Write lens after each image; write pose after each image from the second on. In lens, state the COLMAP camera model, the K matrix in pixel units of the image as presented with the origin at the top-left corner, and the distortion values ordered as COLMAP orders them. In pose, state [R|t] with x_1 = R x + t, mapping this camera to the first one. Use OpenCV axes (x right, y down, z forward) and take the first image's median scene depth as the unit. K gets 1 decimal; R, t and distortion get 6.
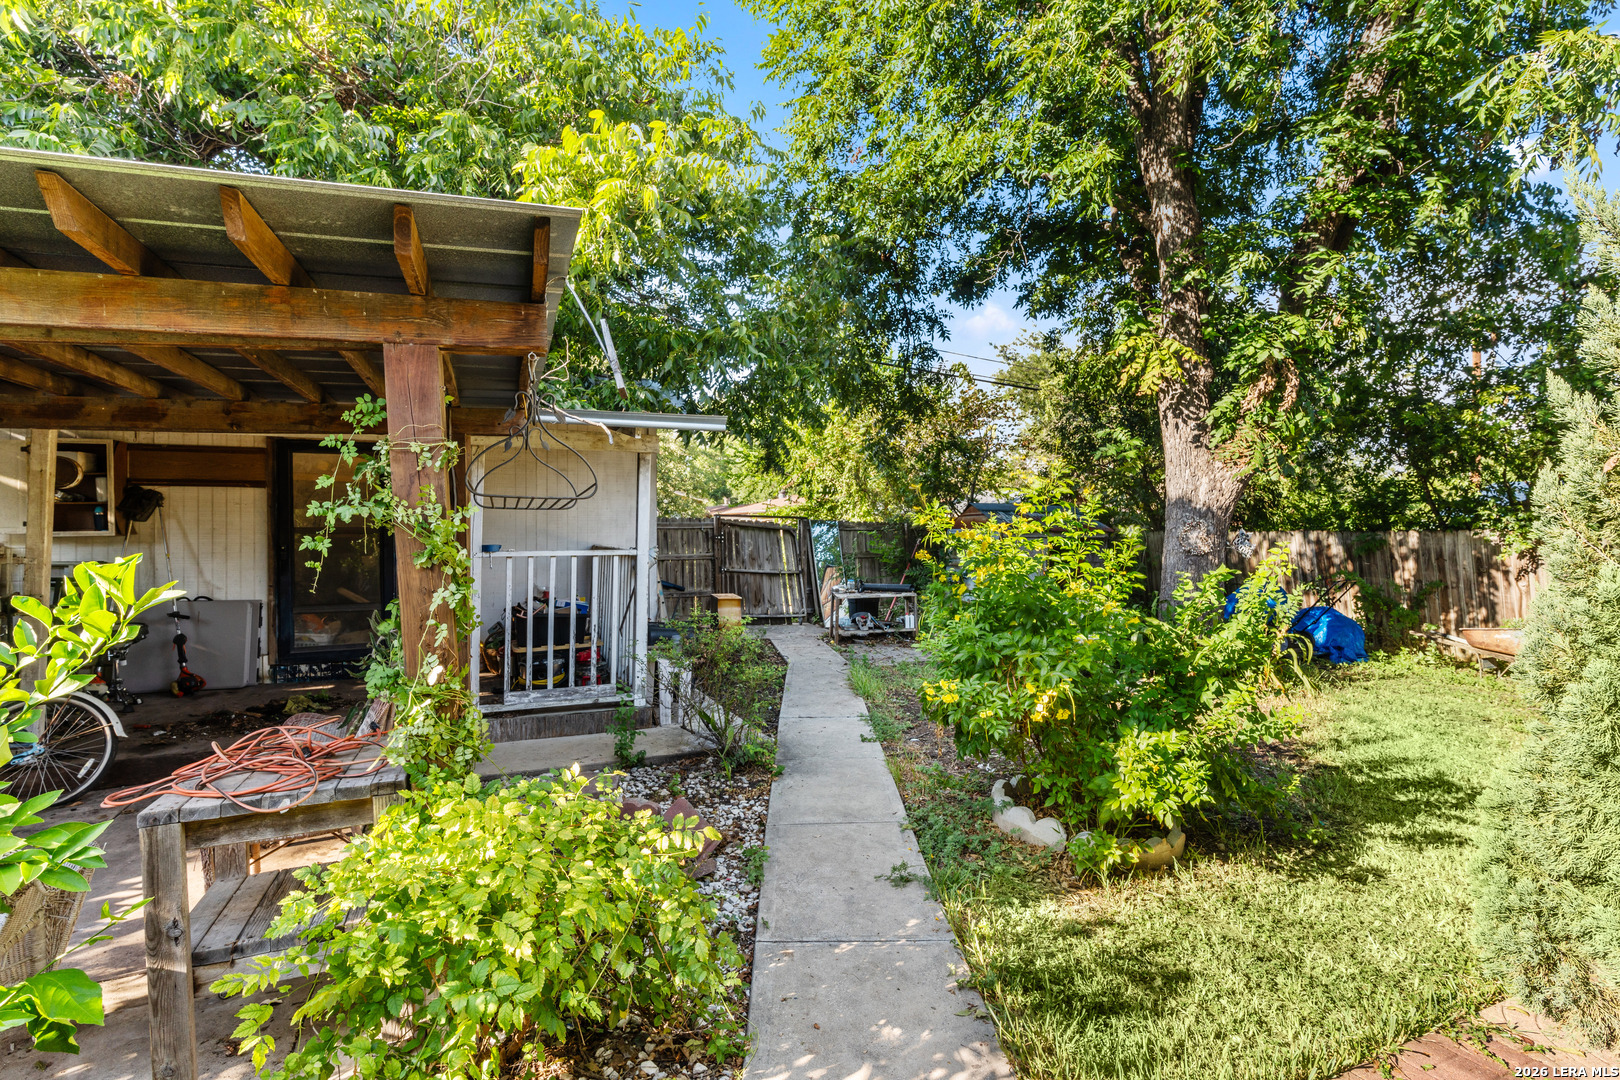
lens RADIAL K [[774.2, 0, 813.1], [0, 774.2, 540.7], [0, 0, 1]] dist [0.009258, -0.001271]
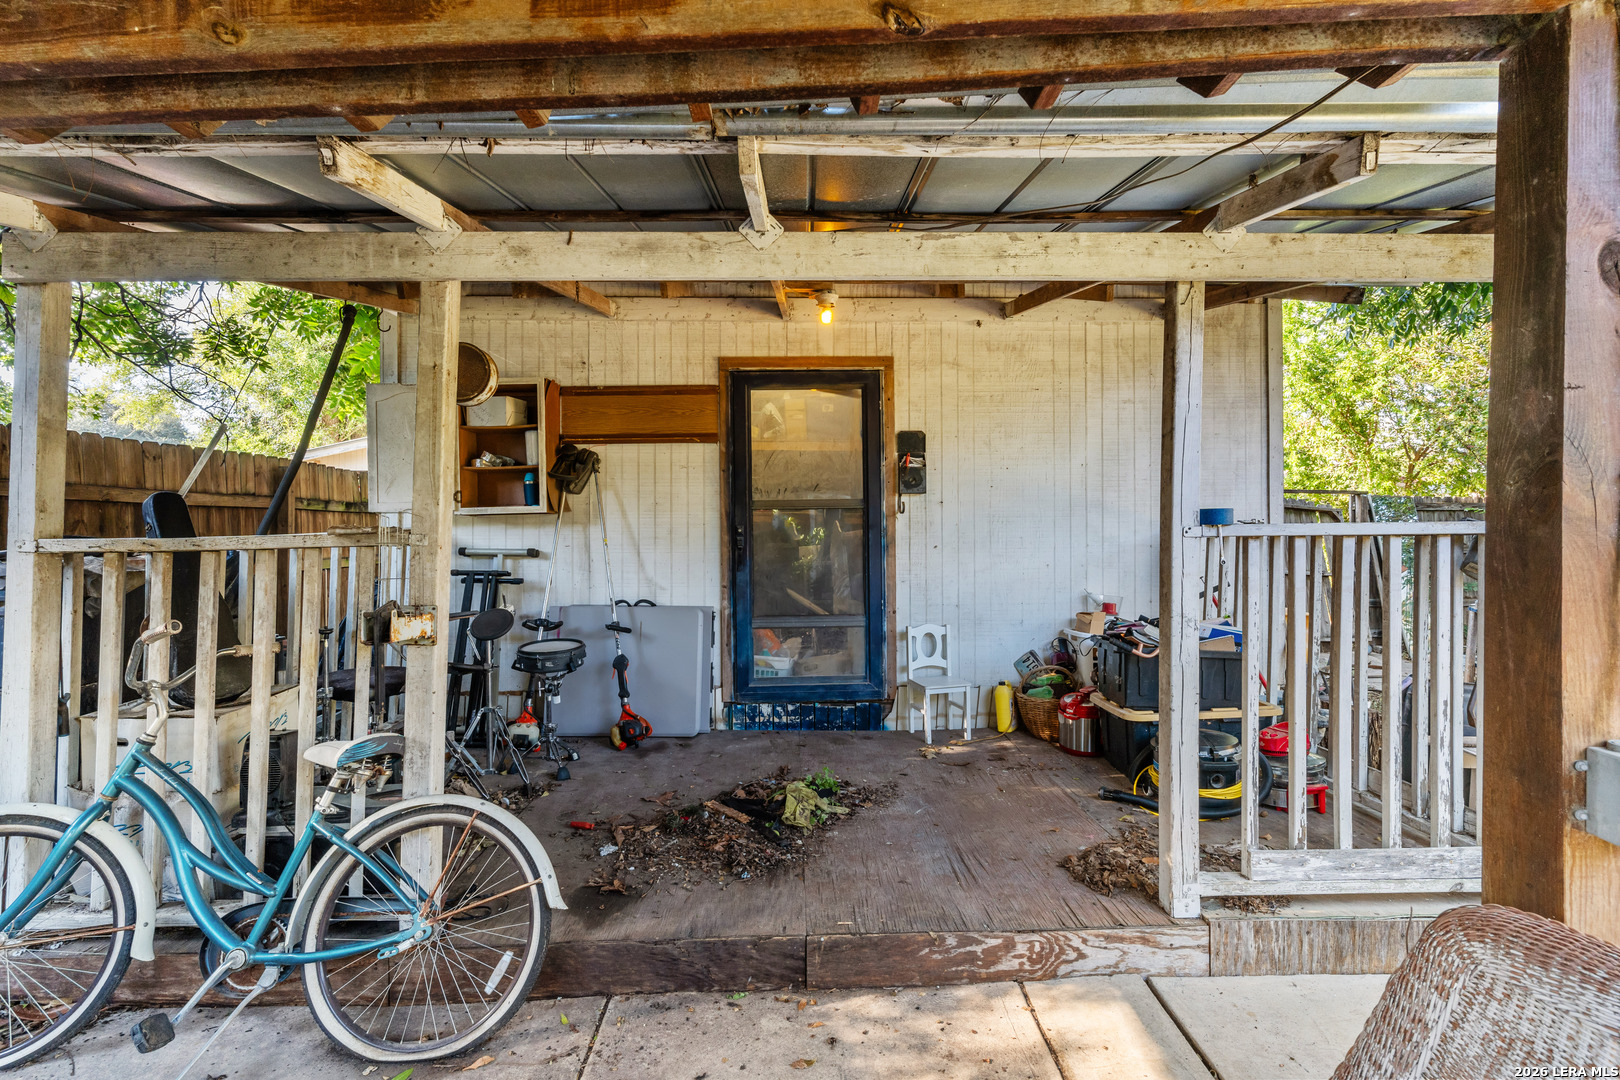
lens RADIAL K [[774.2, 0, 808.1], [0, 774.2, 540.9], [0, 0, 1]] dist [0.009258, -0.001271]
pose [[0.919052, -0.001962, -0.394132, -0.388866], [0.001480, 0.999998, -0.001527, 0.020812], [0.394134, 0.000820, 0.919053, 0.434173]]
